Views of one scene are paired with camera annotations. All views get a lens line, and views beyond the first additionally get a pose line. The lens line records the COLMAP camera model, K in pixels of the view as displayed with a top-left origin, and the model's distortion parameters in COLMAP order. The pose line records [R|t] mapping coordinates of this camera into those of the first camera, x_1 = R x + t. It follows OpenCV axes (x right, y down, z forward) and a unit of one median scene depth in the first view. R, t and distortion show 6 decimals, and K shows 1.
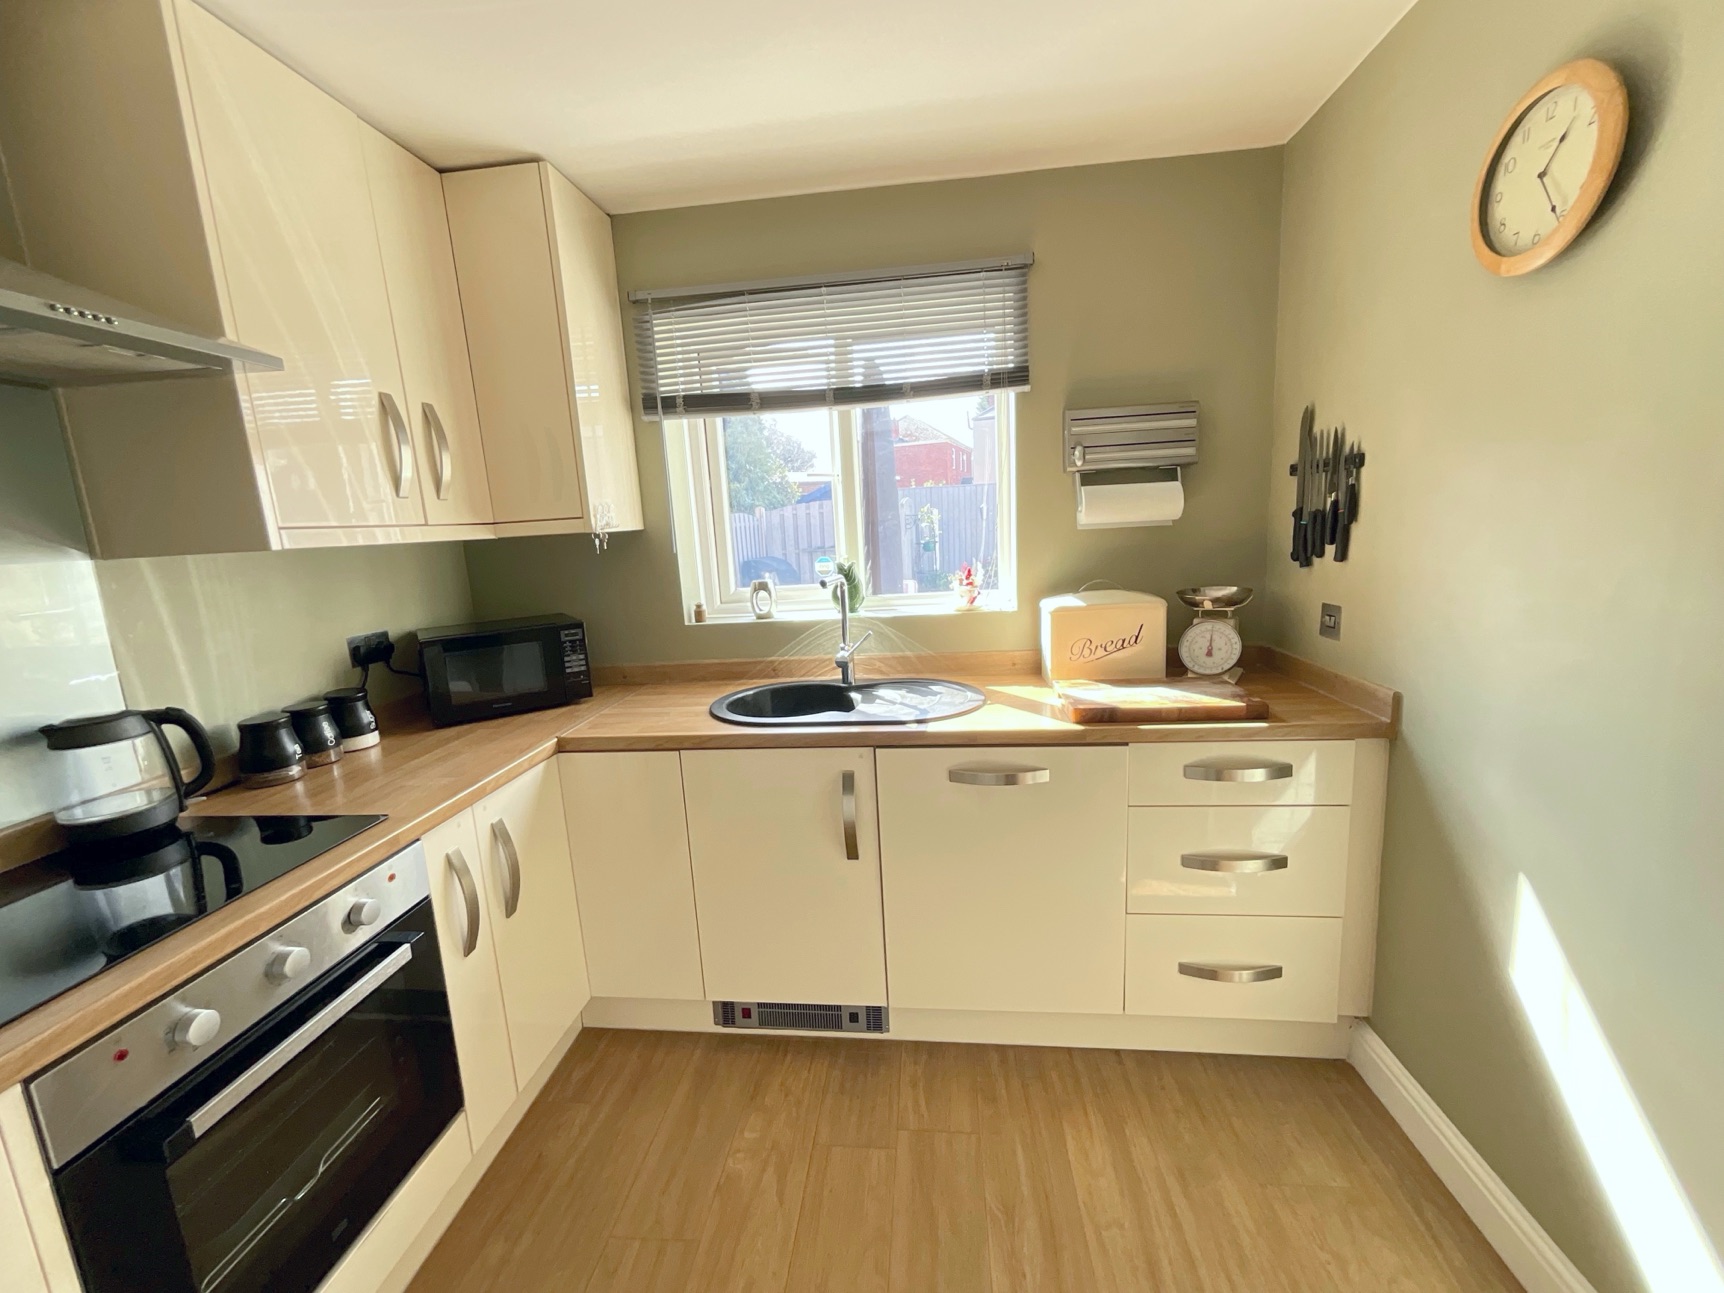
lens RADIAL K [[698.0, 0, 862.2], [0, 698.0, 646.9], [0, 0, 1]] dist [-0.002351, 0.000923]
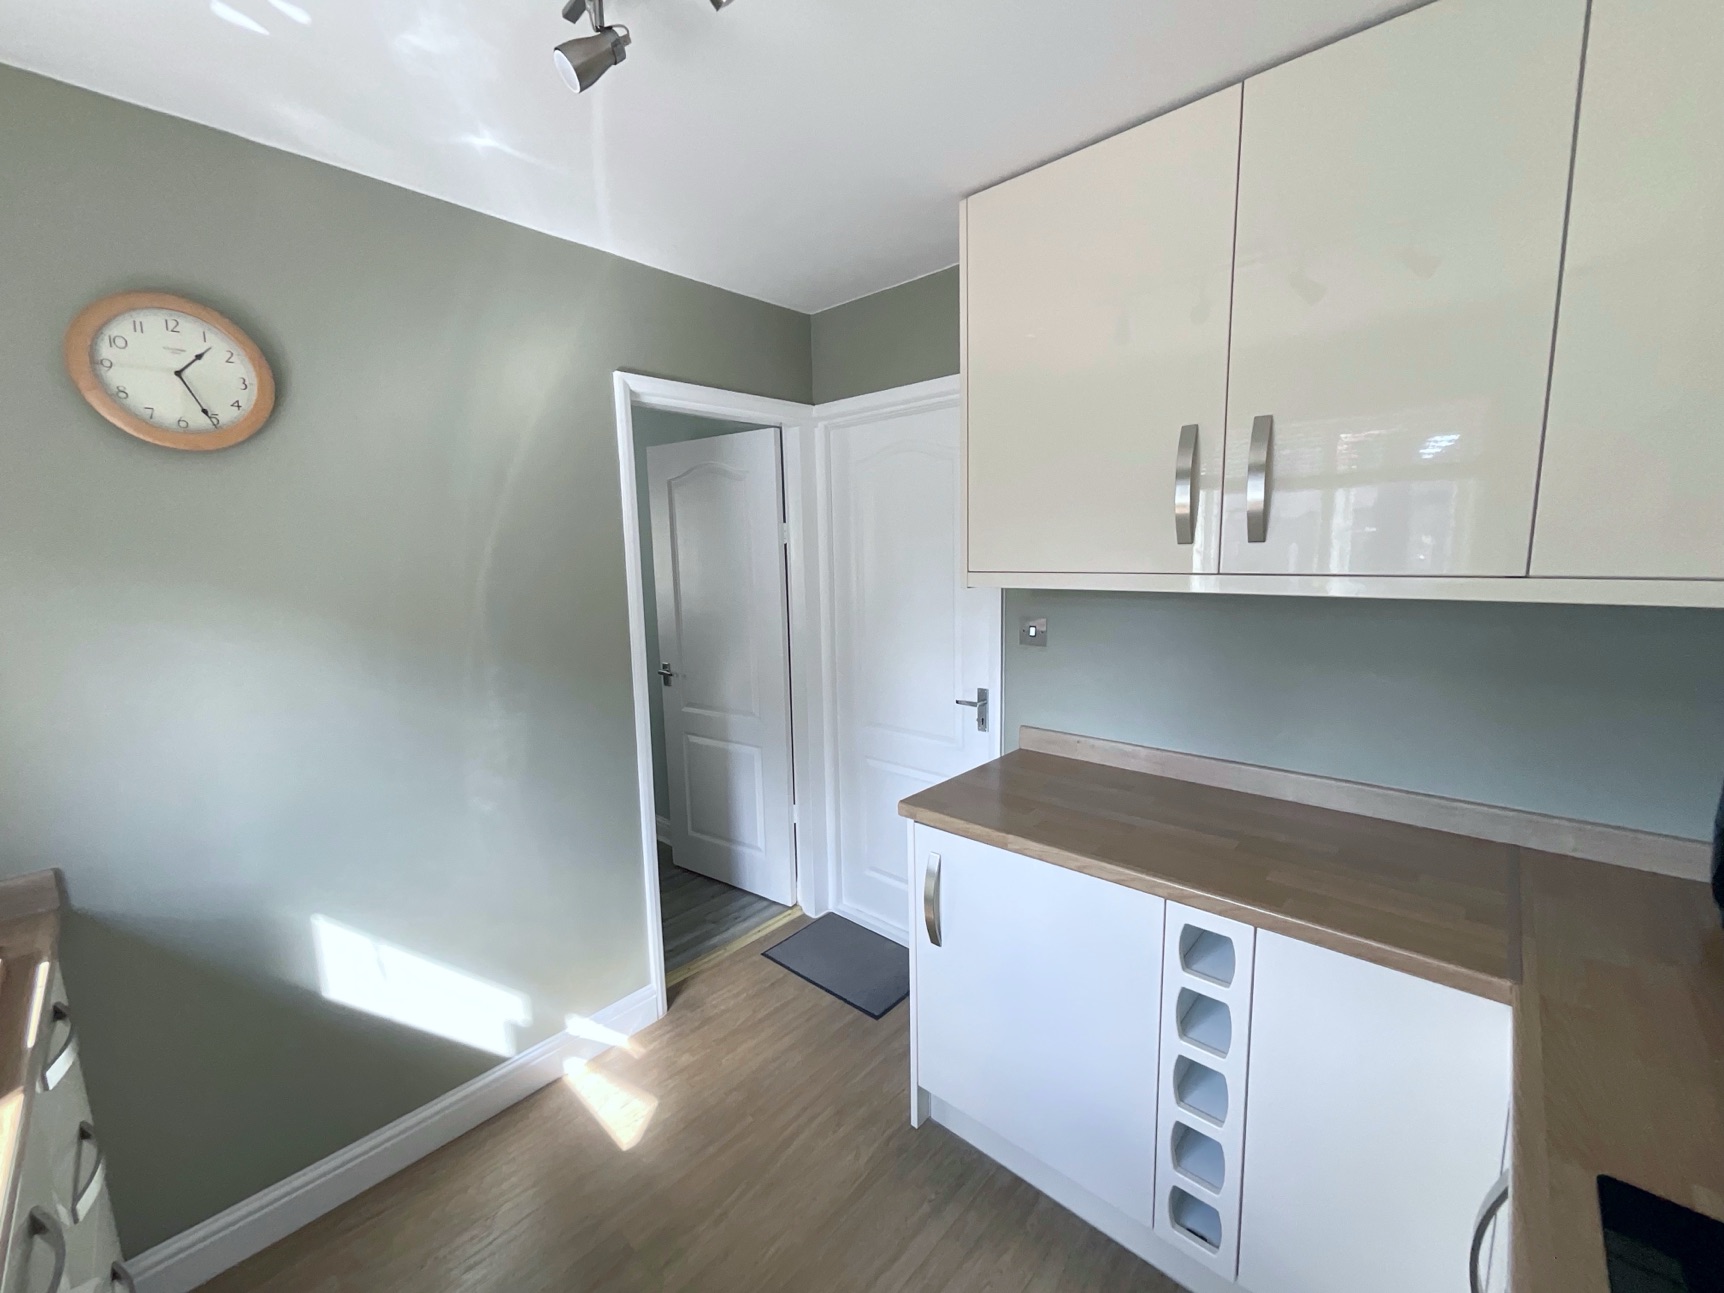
lens RADIAL K [[698.0, 0, 854.9], [0, 698.0, 645.9], [0, 0, 1]] dist [-0.002351, 0.000923]
pose [[-0.793203, -0.018920, 0.608664, -0.393874], [0.165820, 0.955037, 0.245781, -0.186245], [-0.585947, 0.295883, -0.754401, 0.770260]]
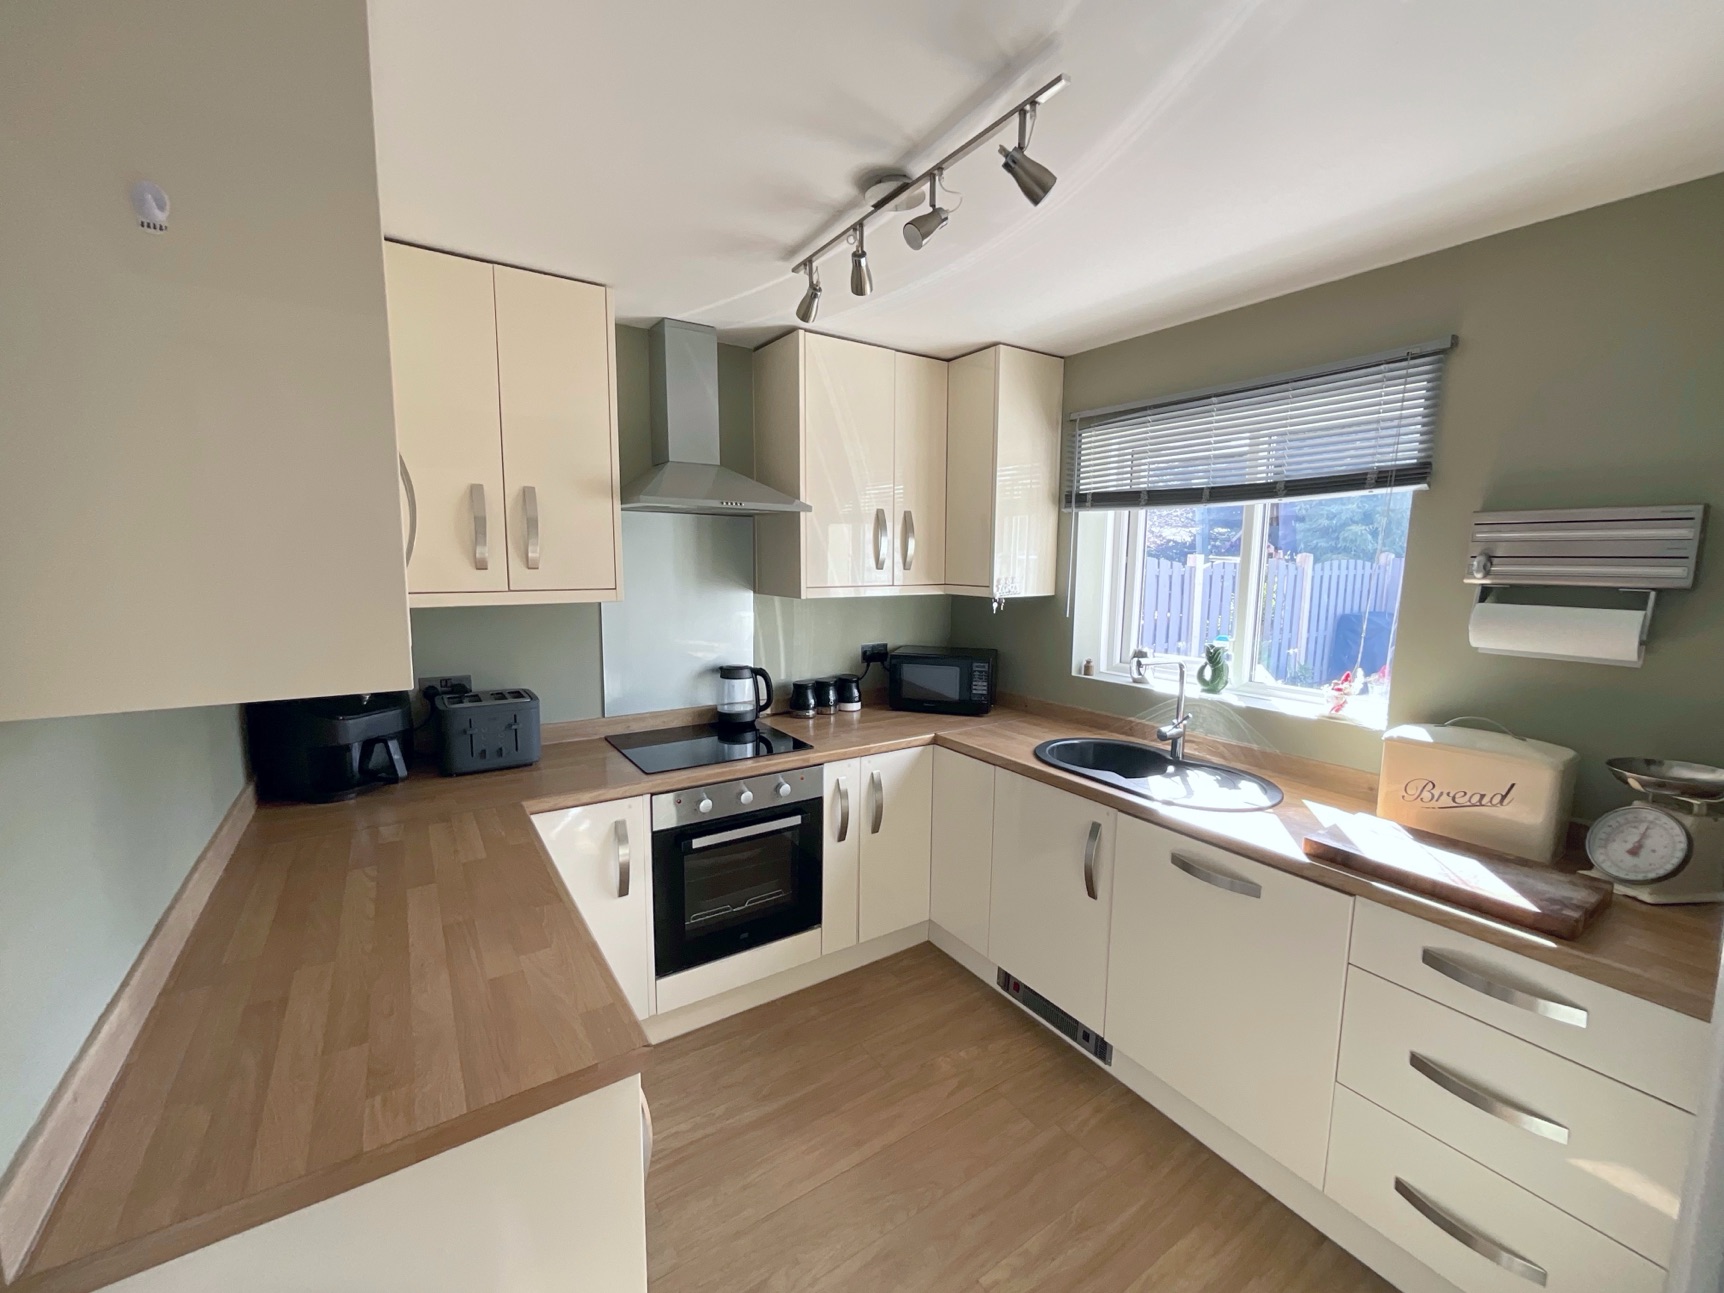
lens RADIAL K [[698.0, 0, 864.4], [0, 698.0, 648.2], [0, 0, 1]] dist [-0.002351, 0.000923]
pose [[0.643321, 0.161175, -0.748439, 0.499298], [-0.181047, 0.981889, 0.055829, -0.095854], [0.743882, 0.099586, 0.660850, -0.096556]]
